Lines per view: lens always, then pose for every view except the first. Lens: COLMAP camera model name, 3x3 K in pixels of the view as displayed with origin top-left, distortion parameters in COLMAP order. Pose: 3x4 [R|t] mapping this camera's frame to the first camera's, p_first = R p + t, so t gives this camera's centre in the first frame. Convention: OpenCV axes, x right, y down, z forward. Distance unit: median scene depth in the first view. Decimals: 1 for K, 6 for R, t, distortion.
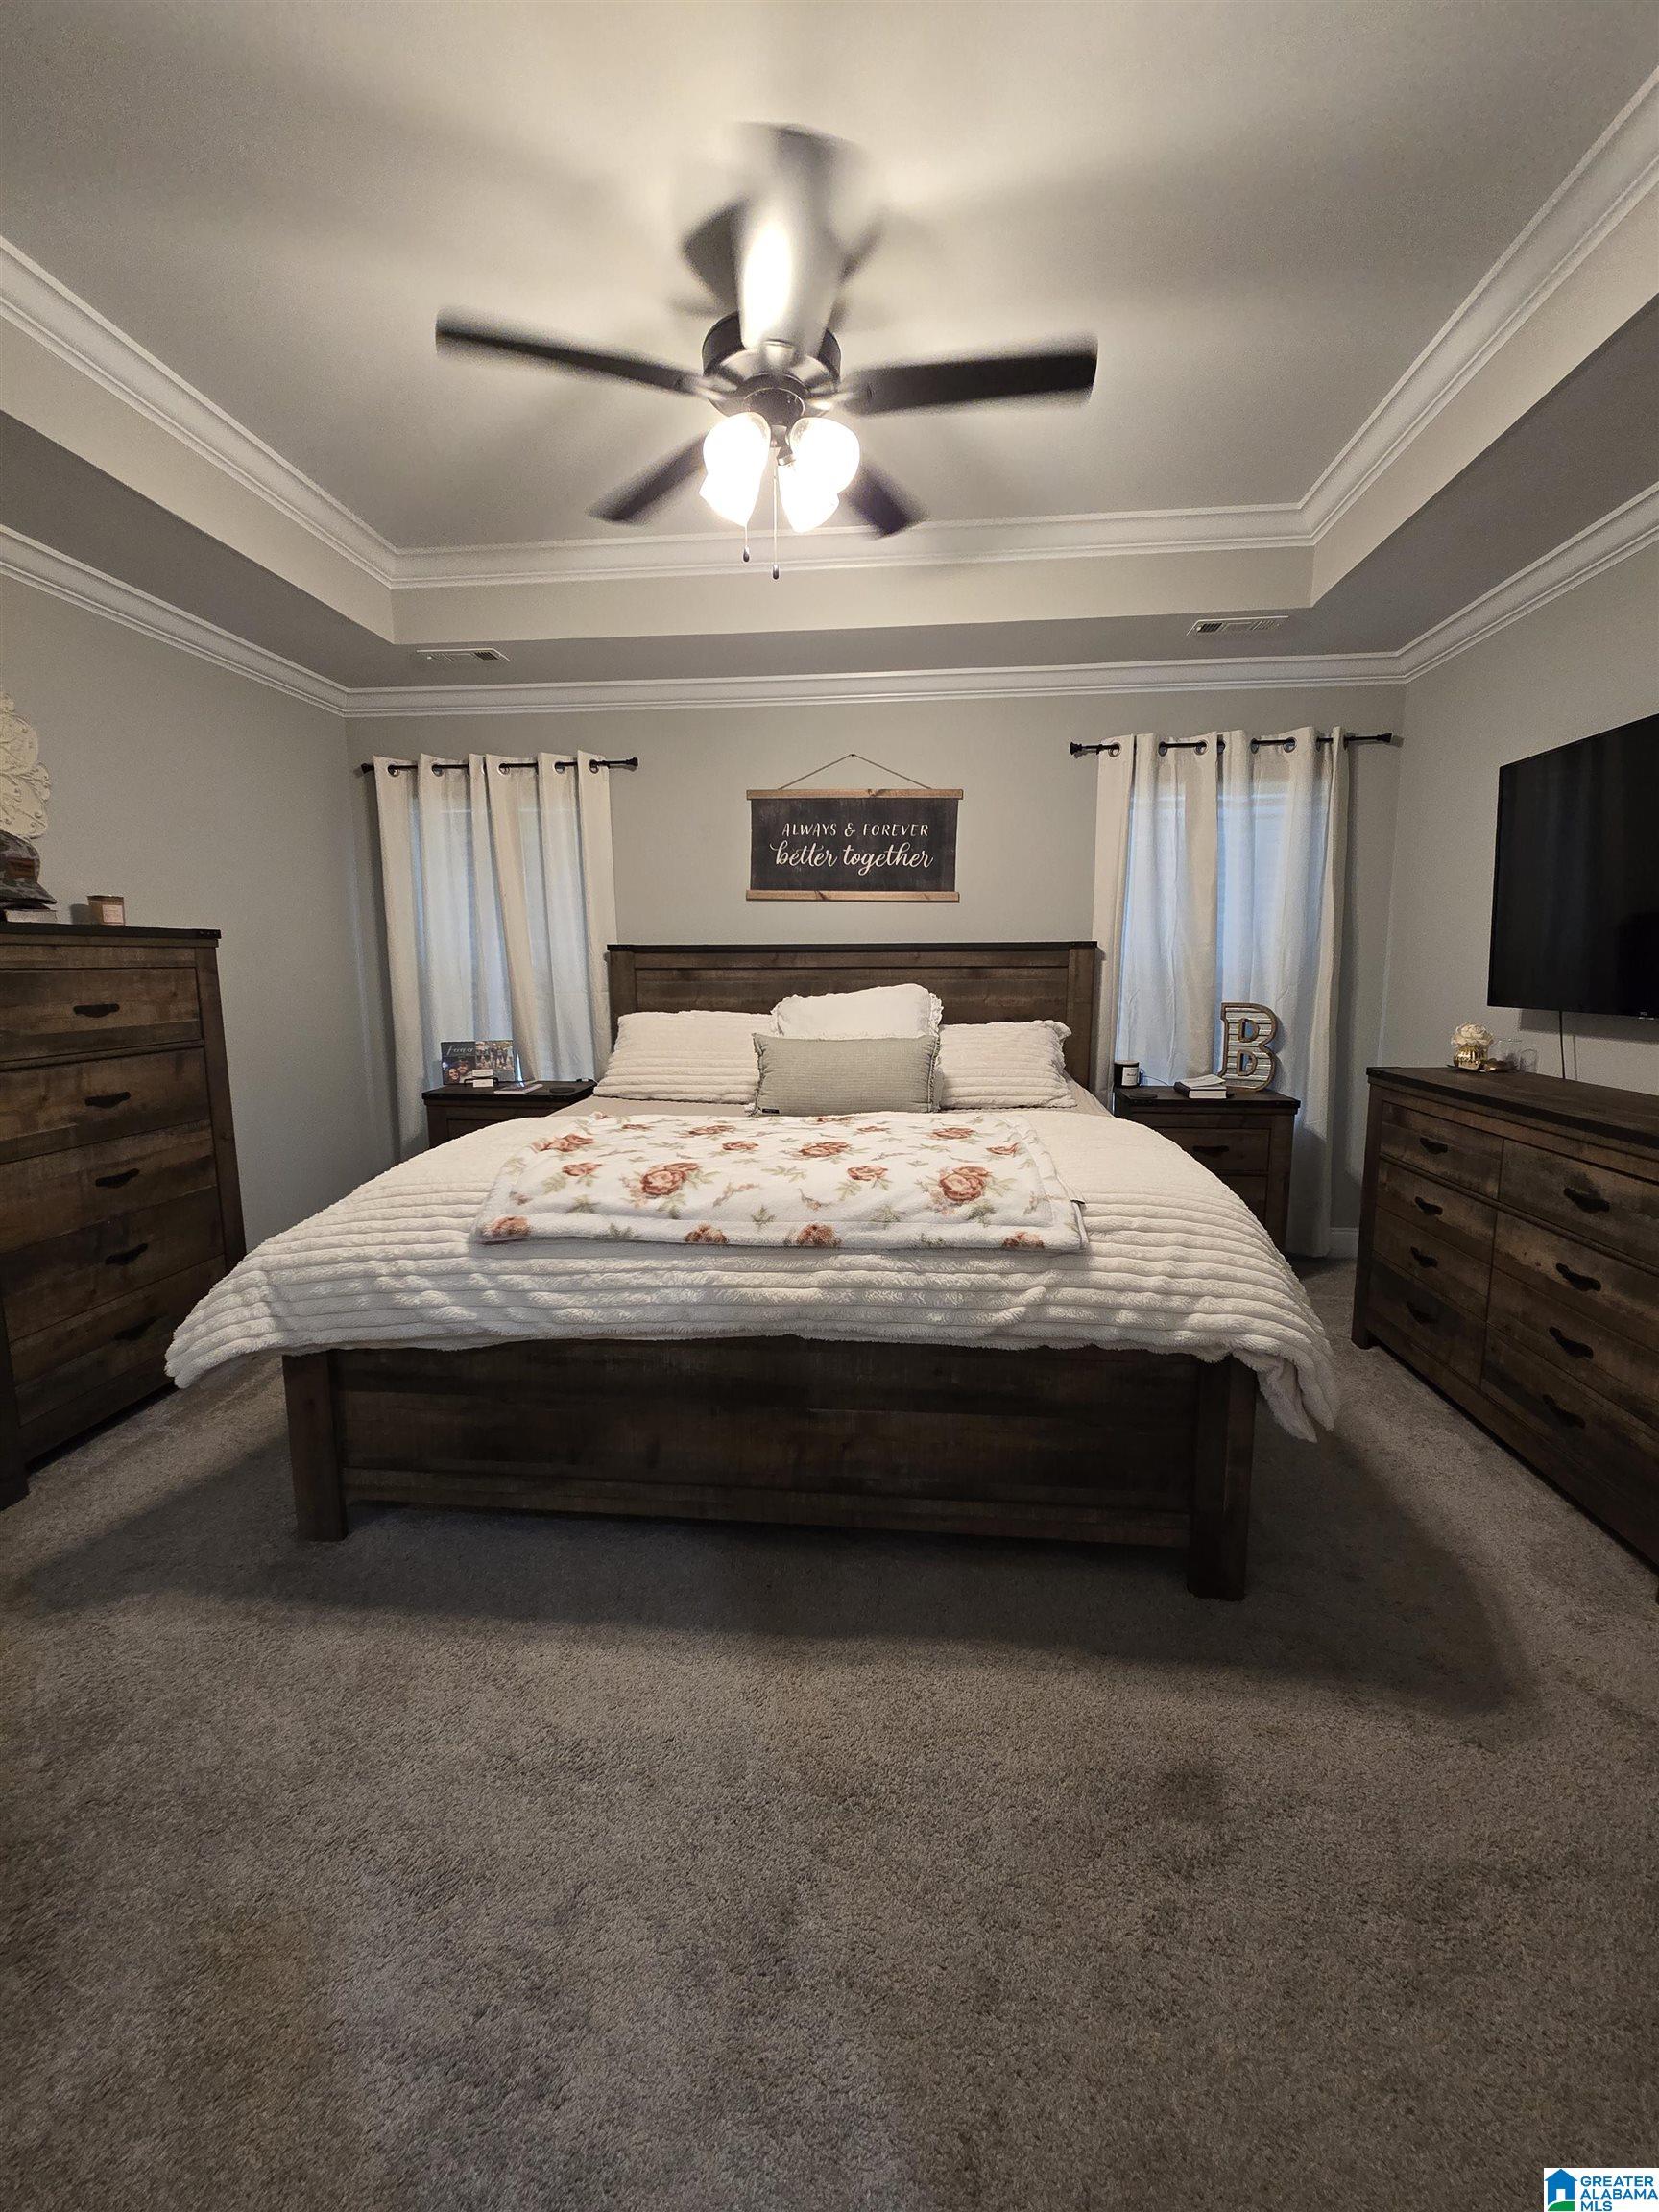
lens RADIAL K [[909.6, 0, 833.2], [0, 909.6, 1093.6], [0, 0, 1]] dist [-0.002041, 0.001257]
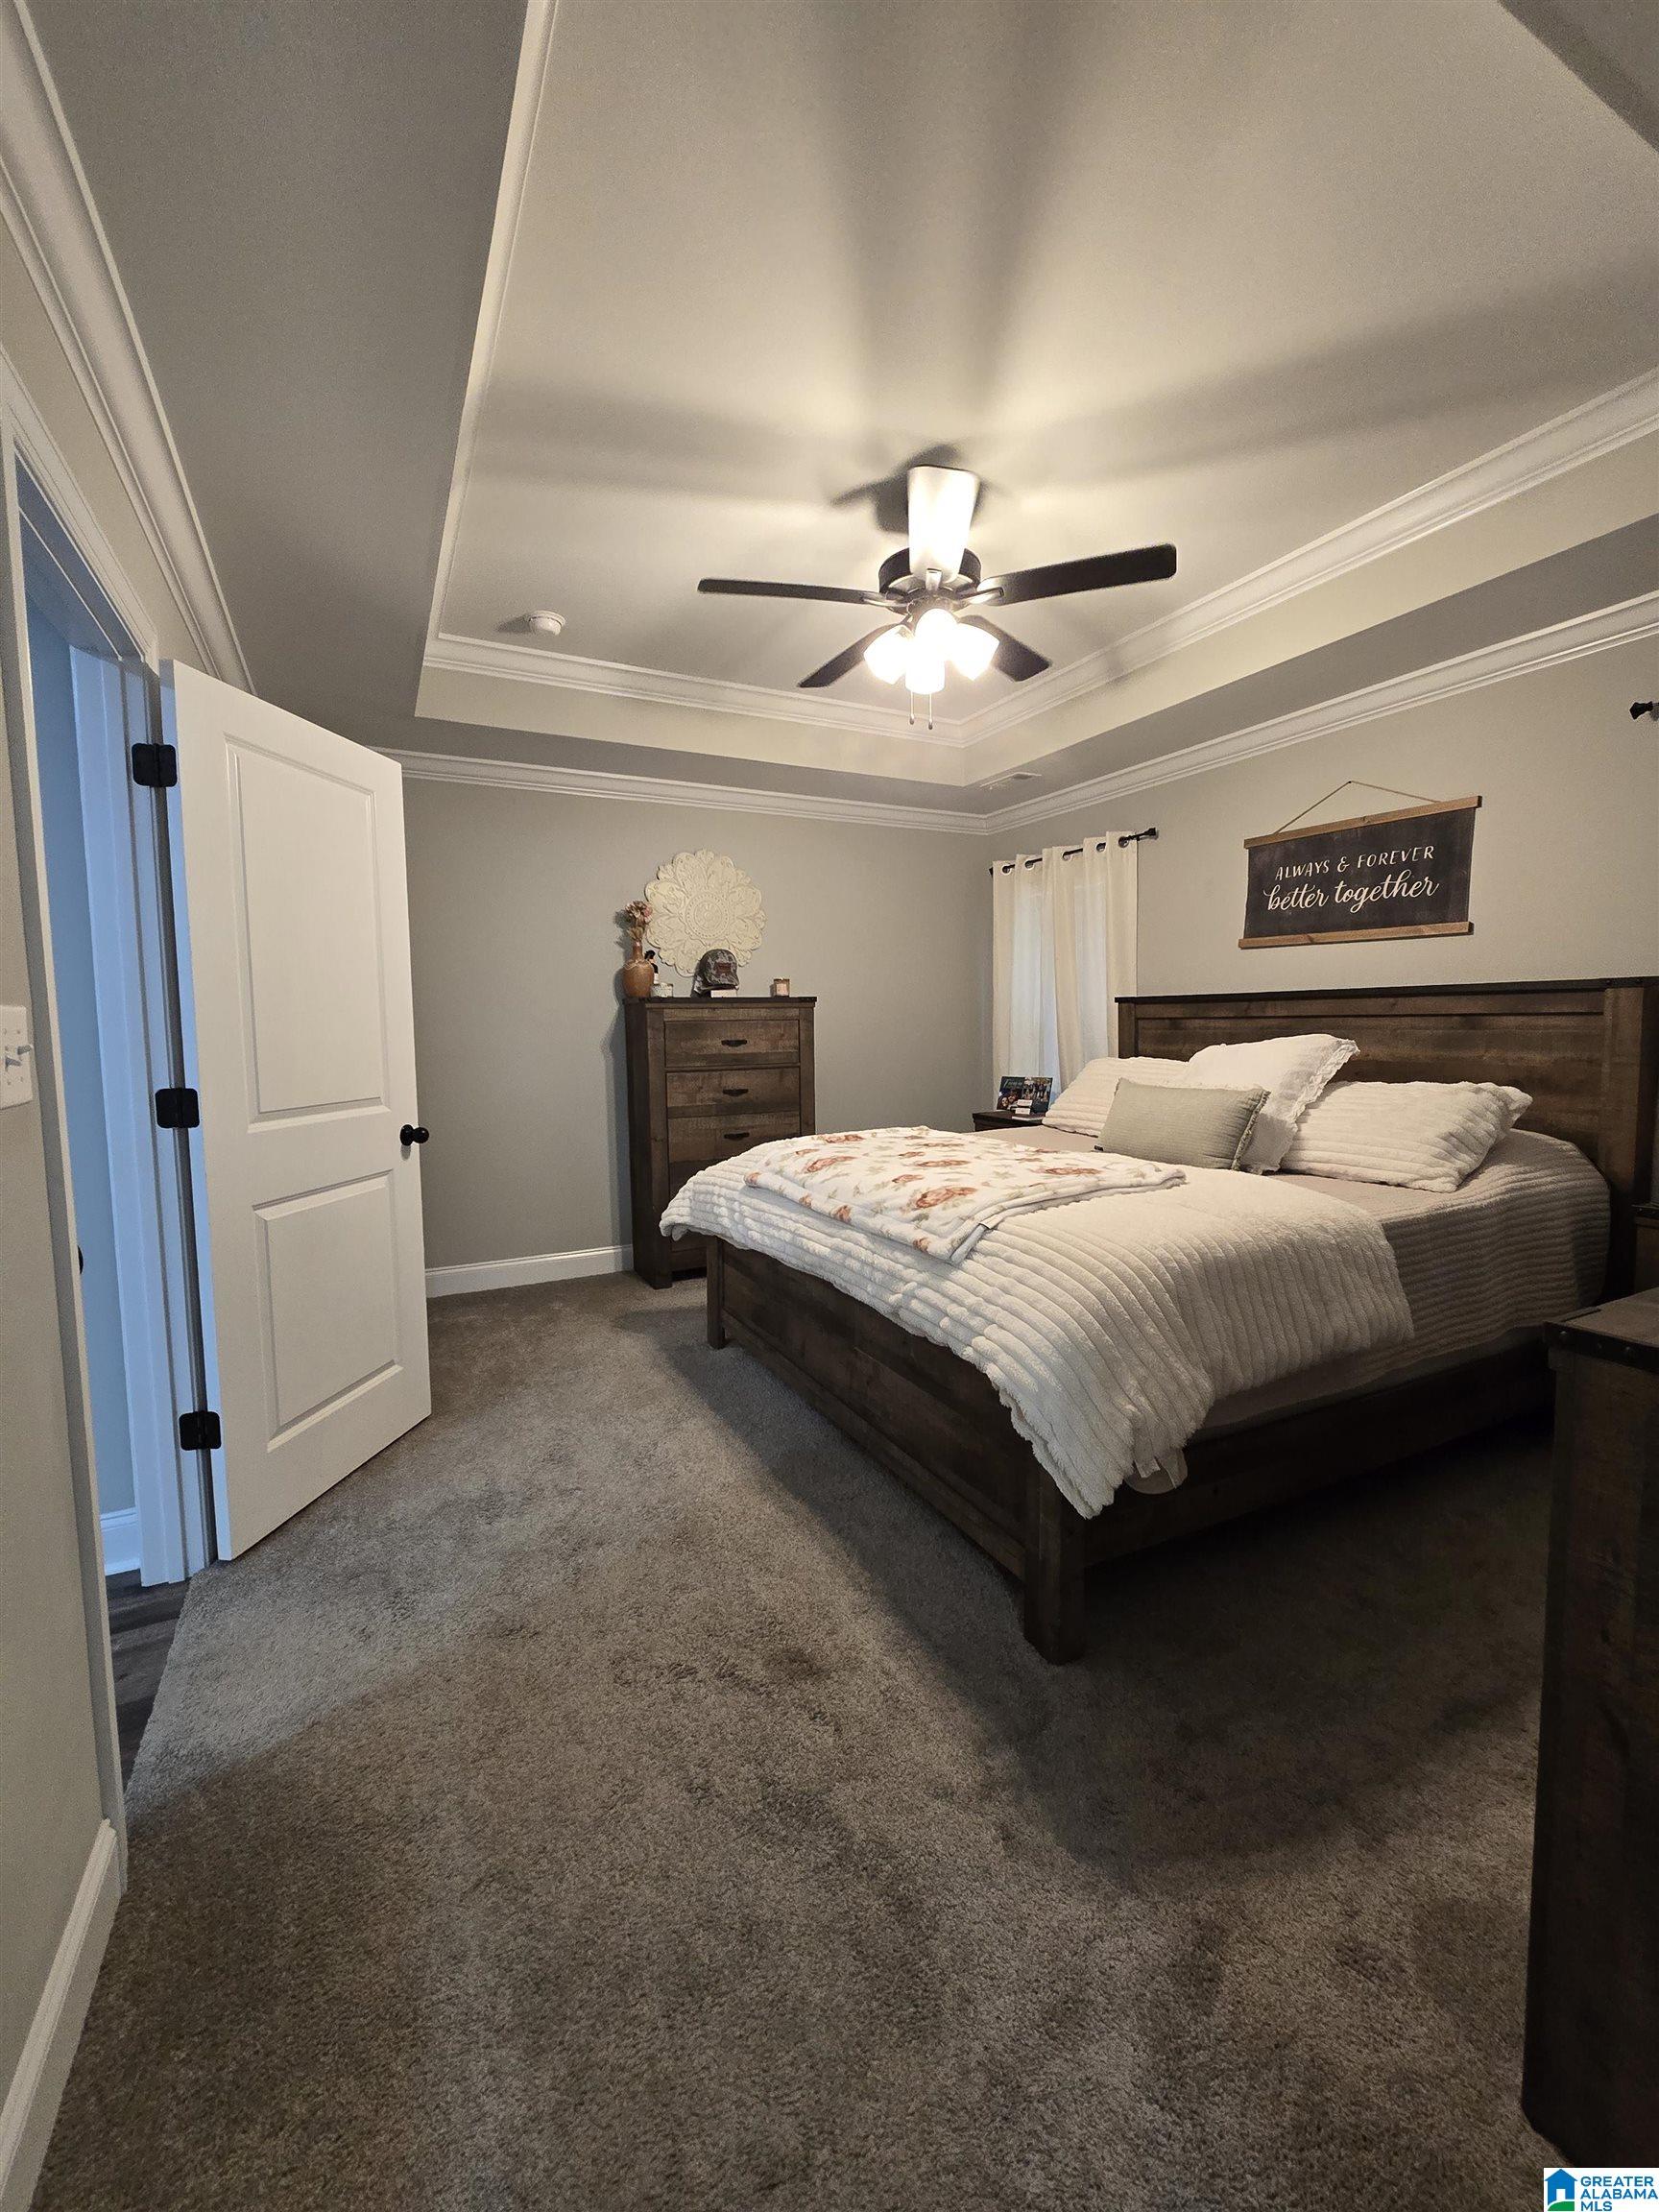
lens RADIAL K [[909.6, 0, 834.6], [0, 909.6, 1106.8], [0, 0, 1]] dist [-0.002041, 0.001257]
pose [[0.540466, 0.076255, -0.837903, 0.626093], [-0.109659, 0.993774, 0.019708, -0.016106], [0.834189, 0.081232, 0.545463, 0.128109]]
